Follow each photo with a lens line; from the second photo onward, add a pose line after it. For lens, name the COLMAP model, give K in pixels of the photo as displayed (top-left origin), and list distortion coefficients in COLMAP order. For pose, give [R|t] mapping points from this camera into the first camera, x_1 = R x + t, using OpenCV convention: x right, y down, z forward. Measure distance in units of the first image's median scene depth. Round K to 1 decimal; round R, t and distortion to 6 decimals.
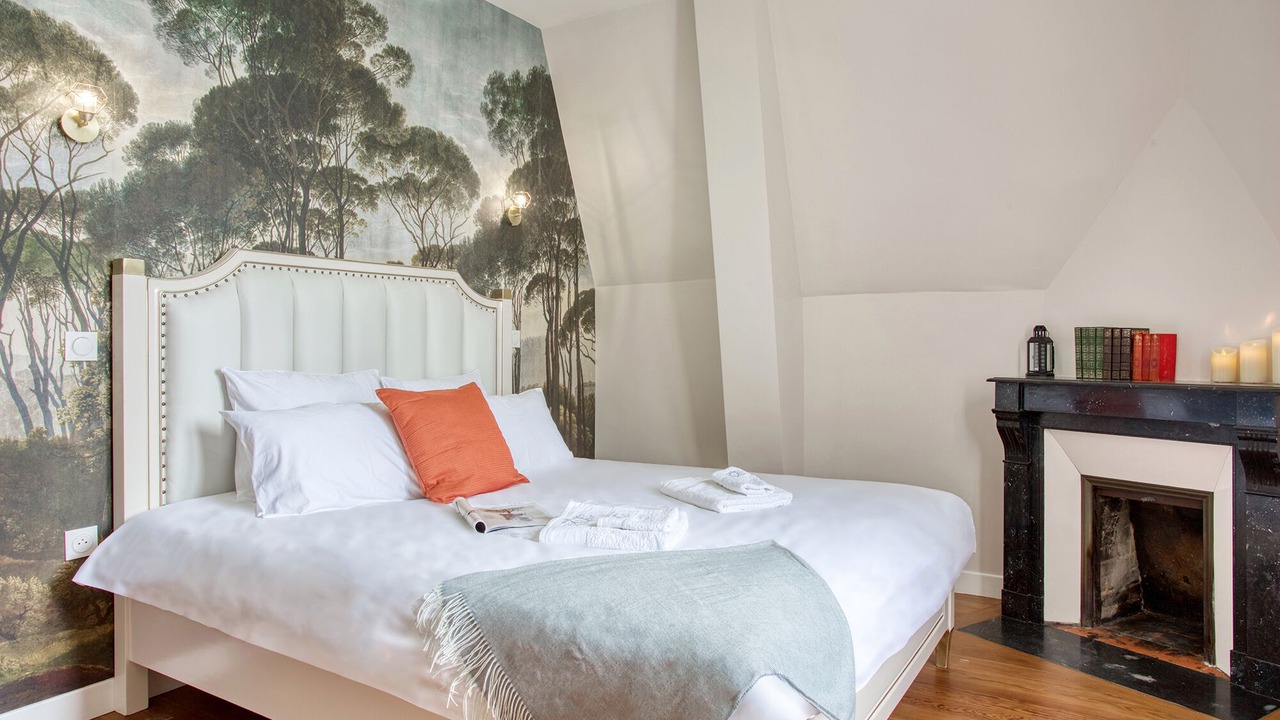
lens RADIAL K [[832.5, 0, 640.0], [0, 832.5, 360.0], [0, 0, 1]] dist [-0.004600, -0.000934]
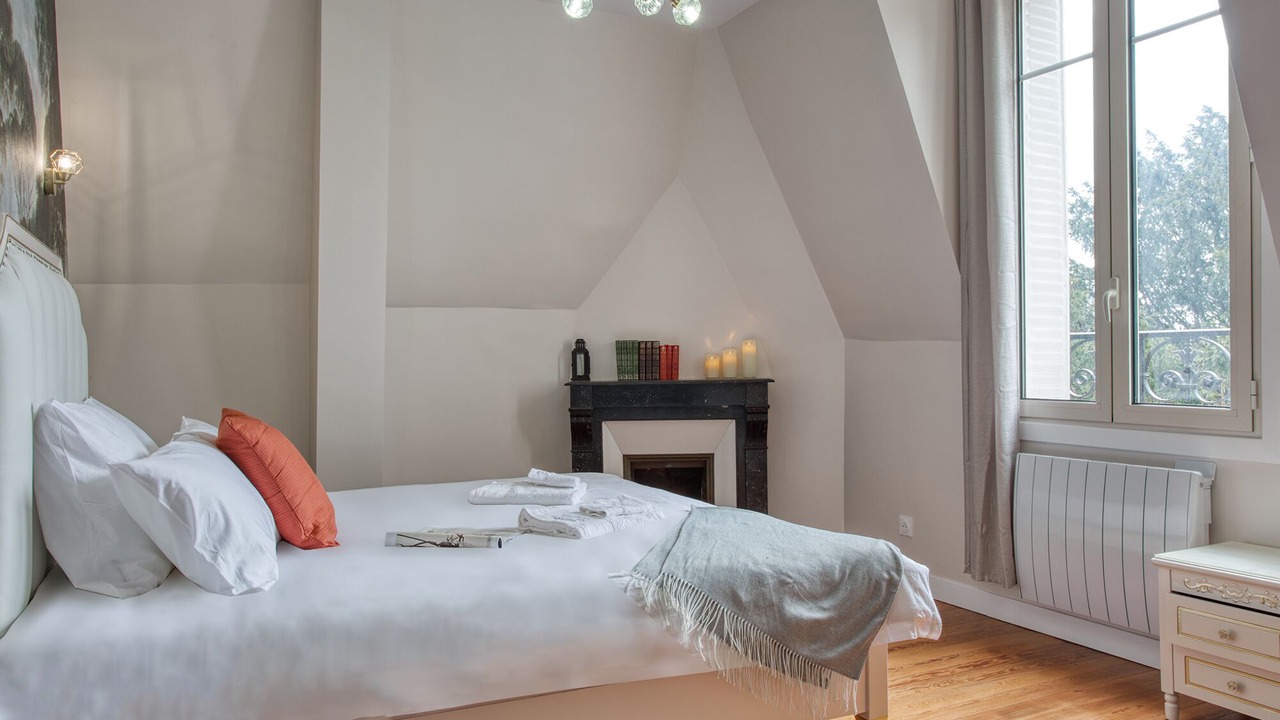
lens RADIAL K [[1003.0, 0, 640.0], [0, 1003.0, 360.0], [0, 0, 1]] dist [-0.036755, -0.000385]
pose [[0.519696, -0.015612, 0.854208, -0.823732], [0.029351, 0.999569, 0.000411, -0.009335], [-0.853847, 0.024858, 0.519931, 0.174290]]
